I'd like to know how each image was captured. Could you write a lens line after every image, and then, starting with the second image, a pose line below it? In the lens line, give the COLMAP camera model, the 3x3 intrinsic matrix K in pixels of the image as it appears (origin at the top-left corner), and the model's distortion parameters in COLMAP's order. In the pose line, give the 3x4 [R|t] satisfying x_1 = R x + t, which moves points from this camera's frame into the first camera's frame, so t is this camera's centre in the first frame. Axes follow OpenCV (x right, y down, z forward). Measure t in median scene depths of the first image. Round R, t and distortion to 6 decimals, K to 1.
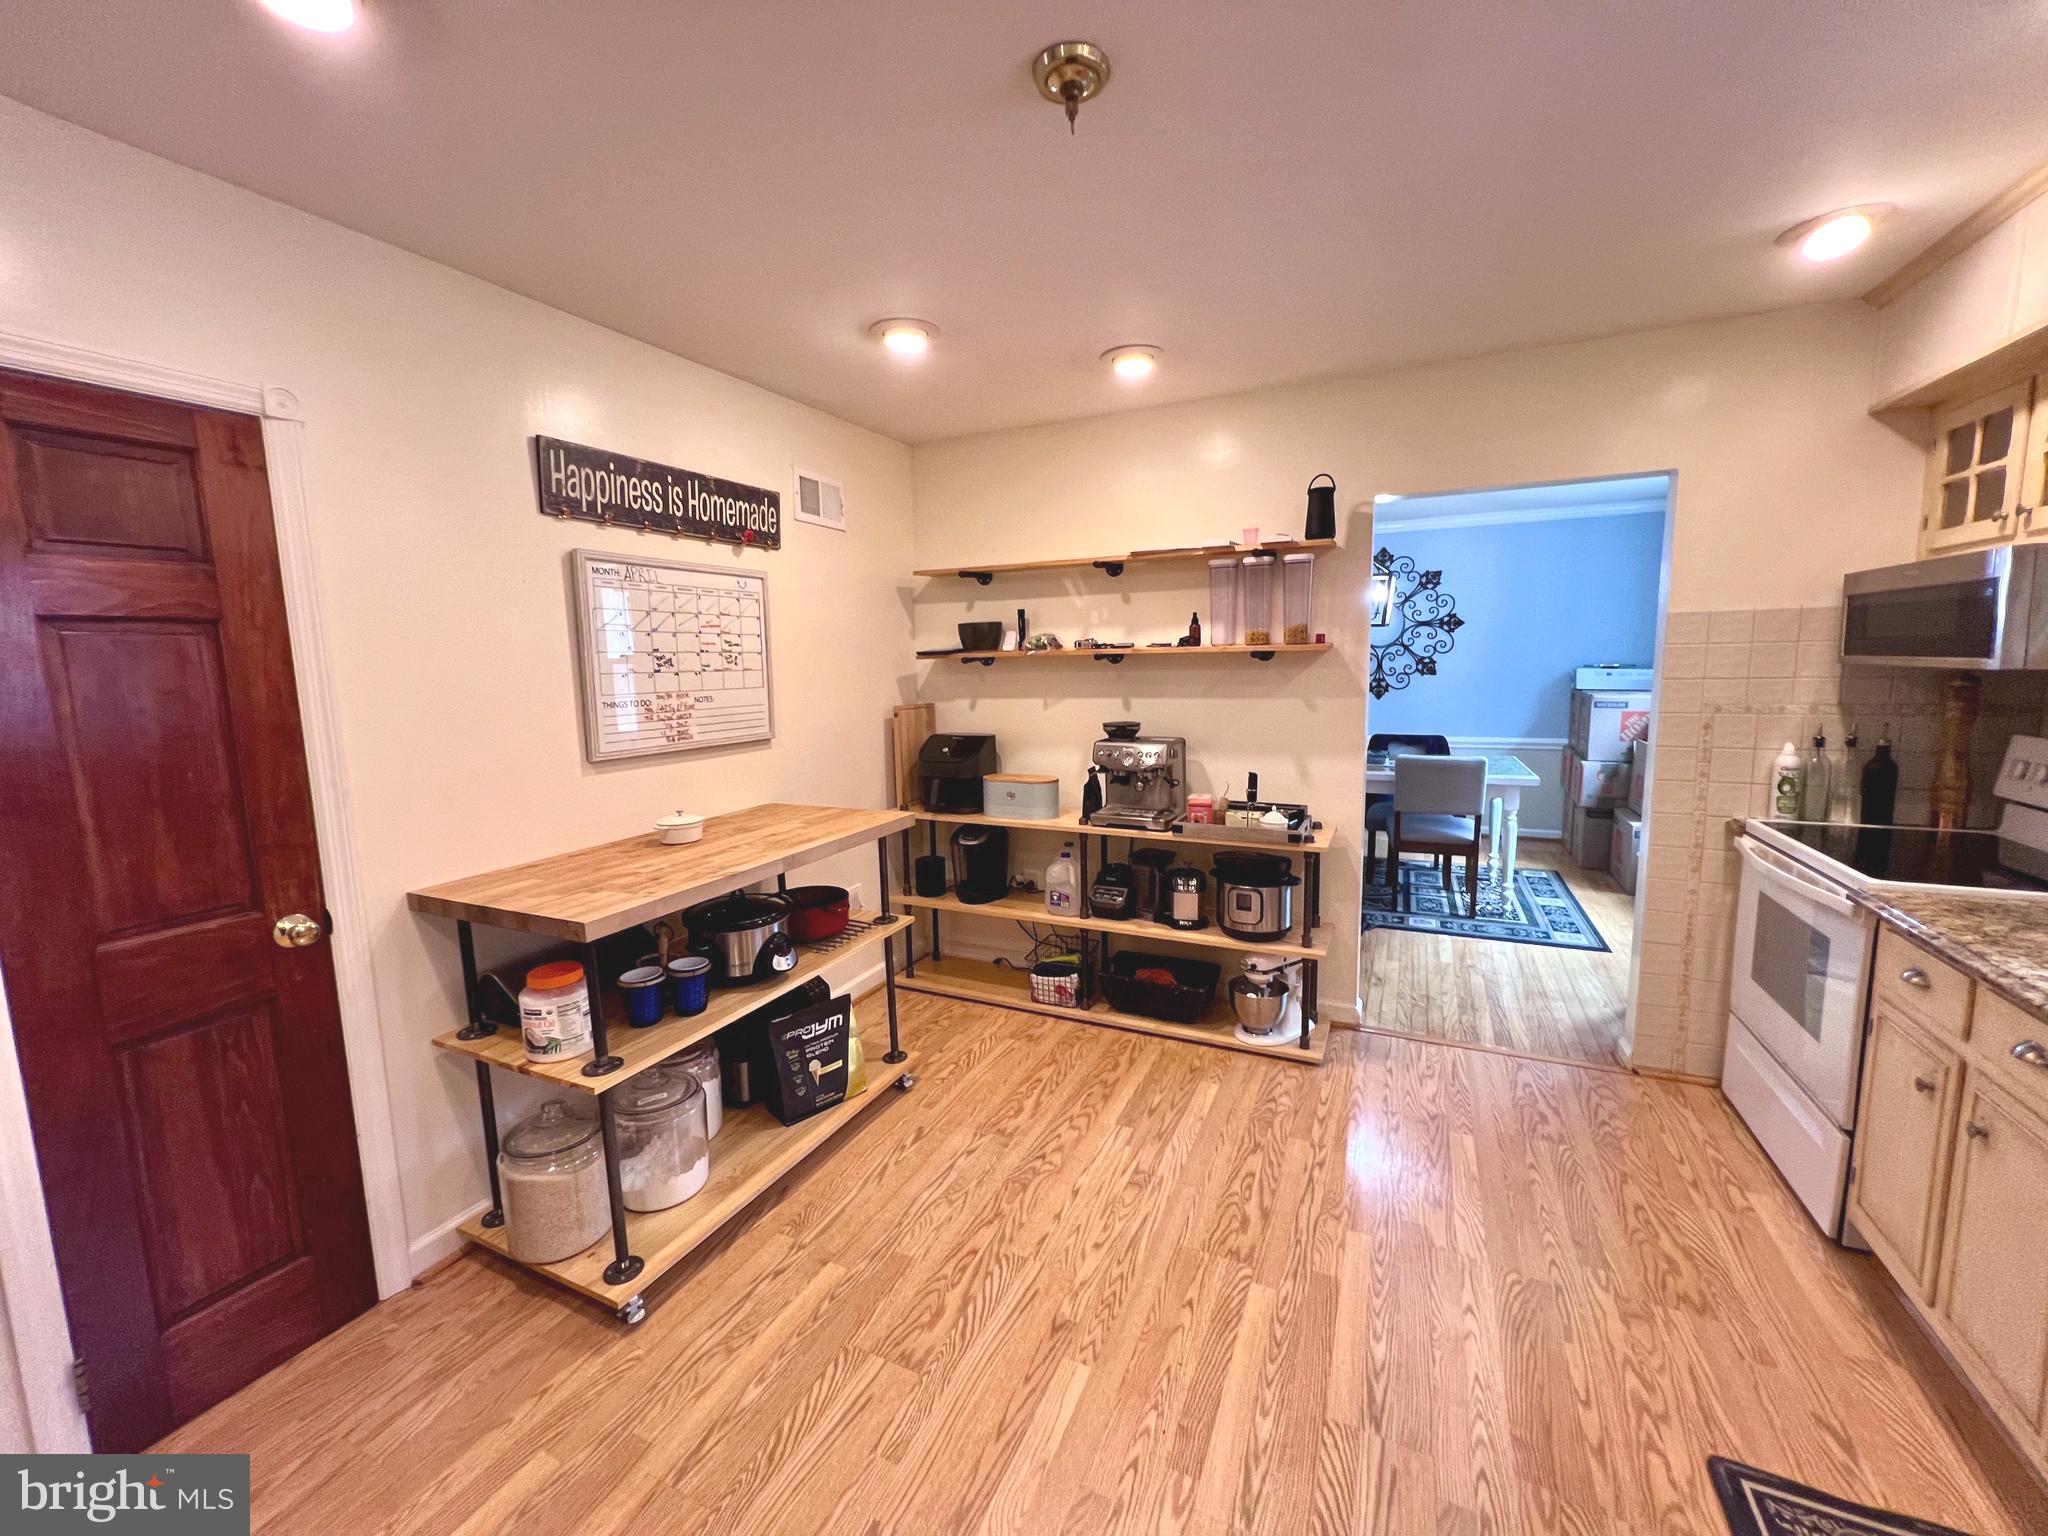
lens RADIAL K [[834.4, 0, 1020.1], [0, 834.4, 763.9], [0, 0, 1]] dist [-0.002430, 0.000760]
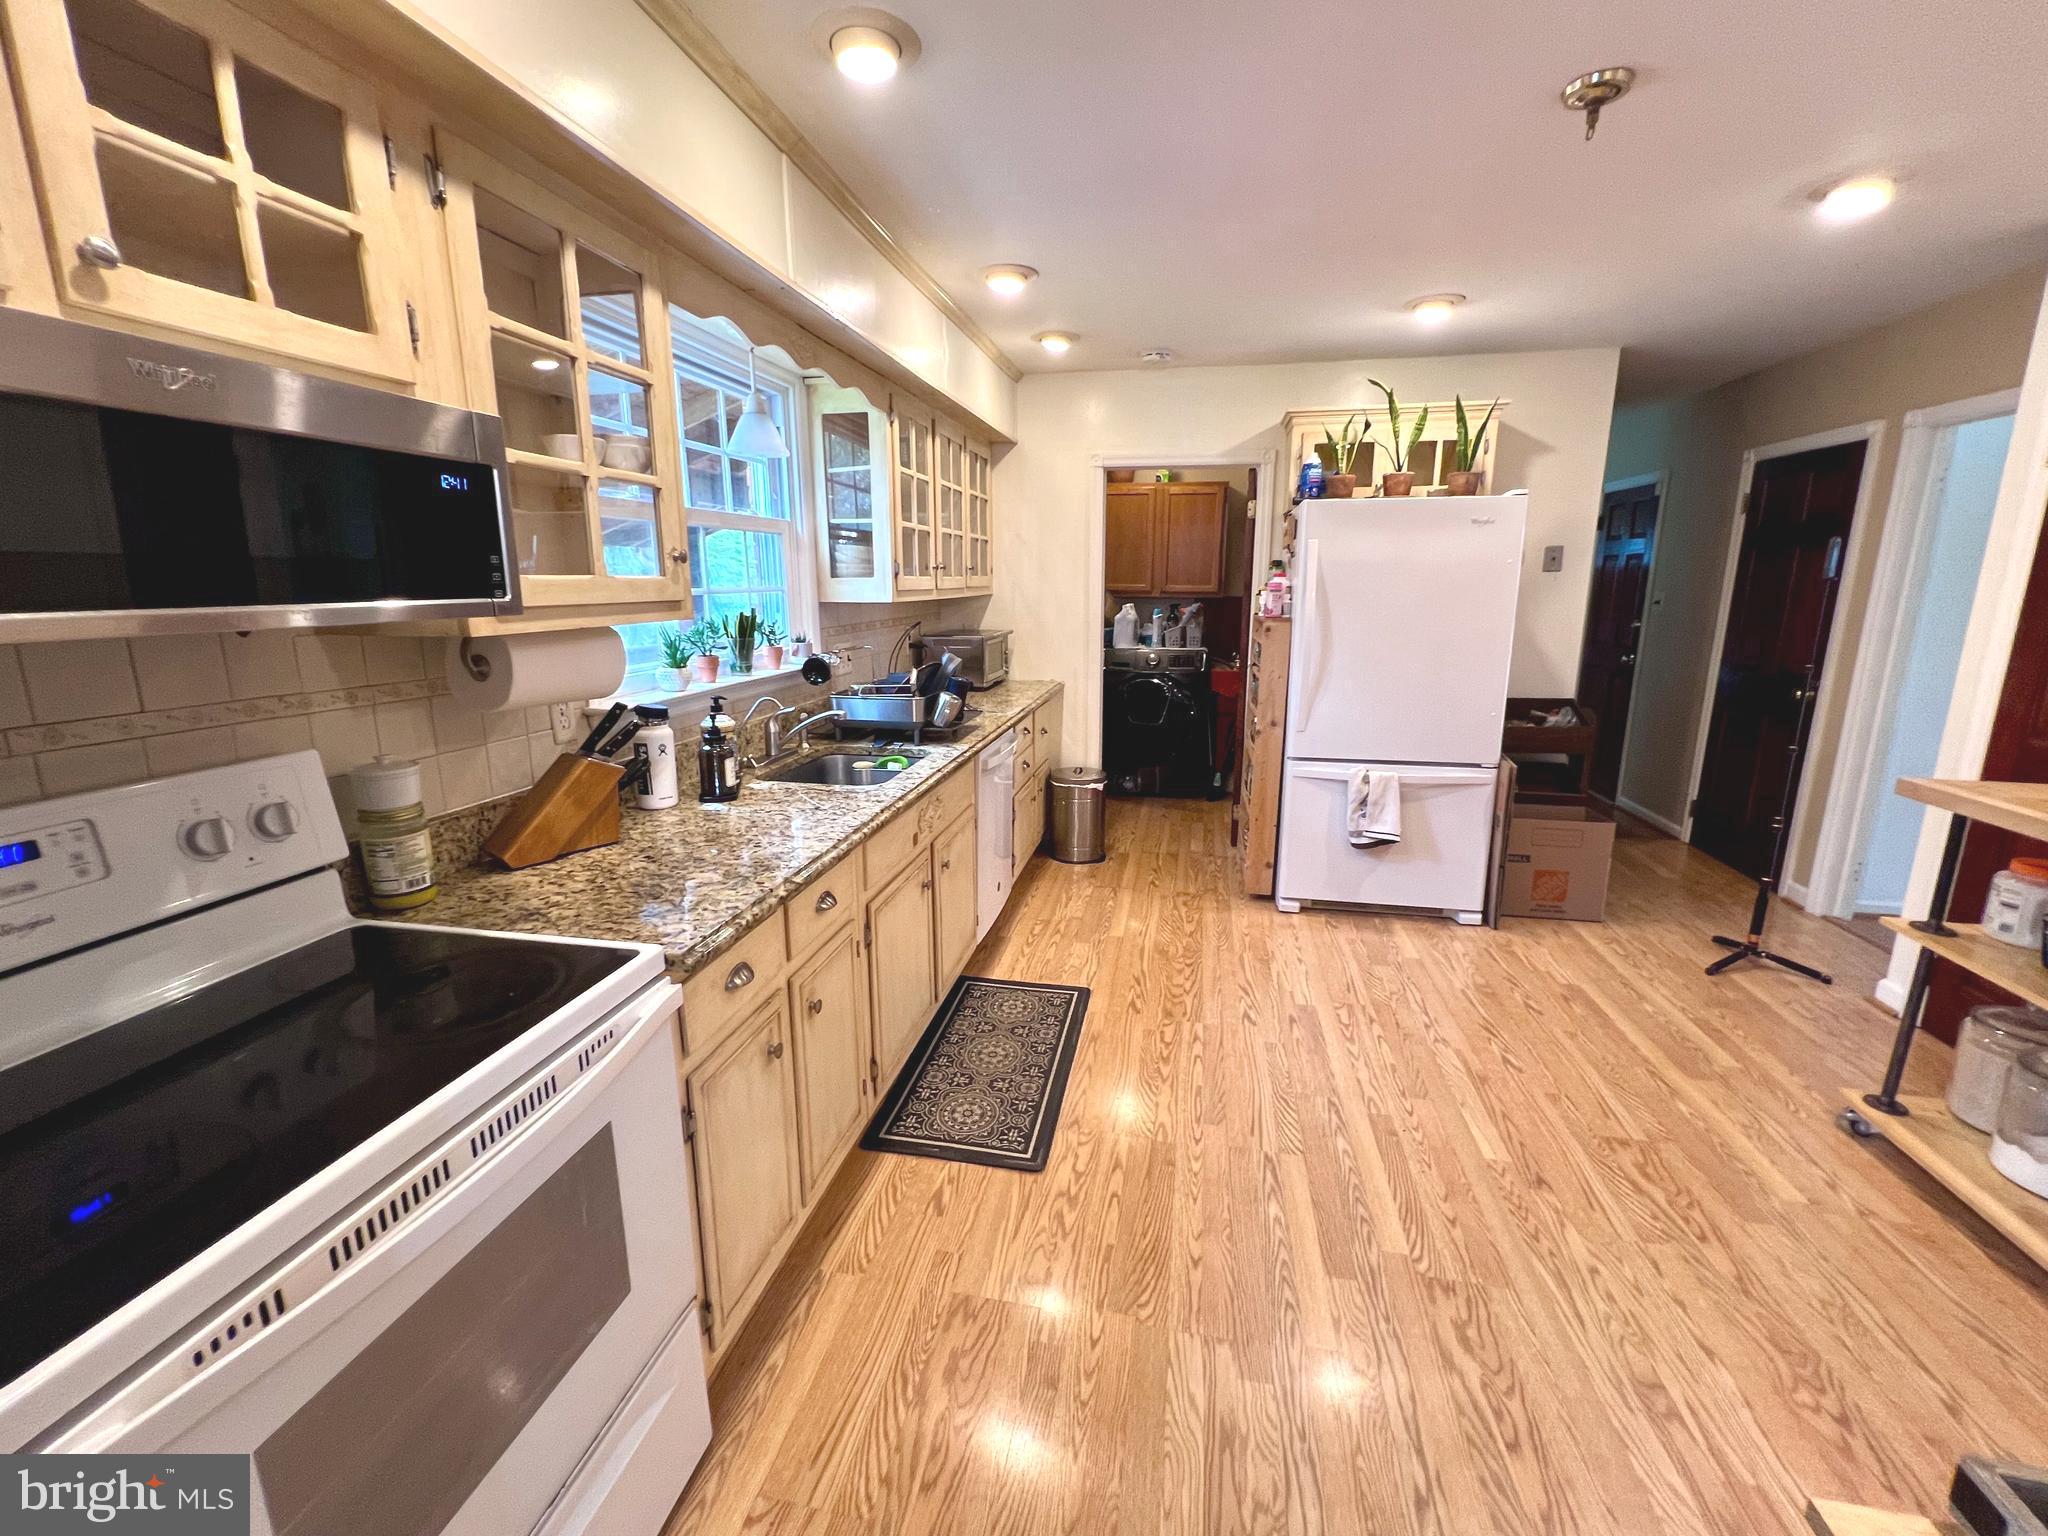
lens RADIAL K [[834.4, 0, 1009.0], [0, 834.4, 766.7], [0, 0, 1]] dist [-0.002430, 0.000760]
pose [[-0.976570, 0.070108, -0.203459, 0.871821], [-0.004601, 0.938426, 0.345449, -0.211154], [0.215150, 0.338292, -0.916116, 1.581377]]
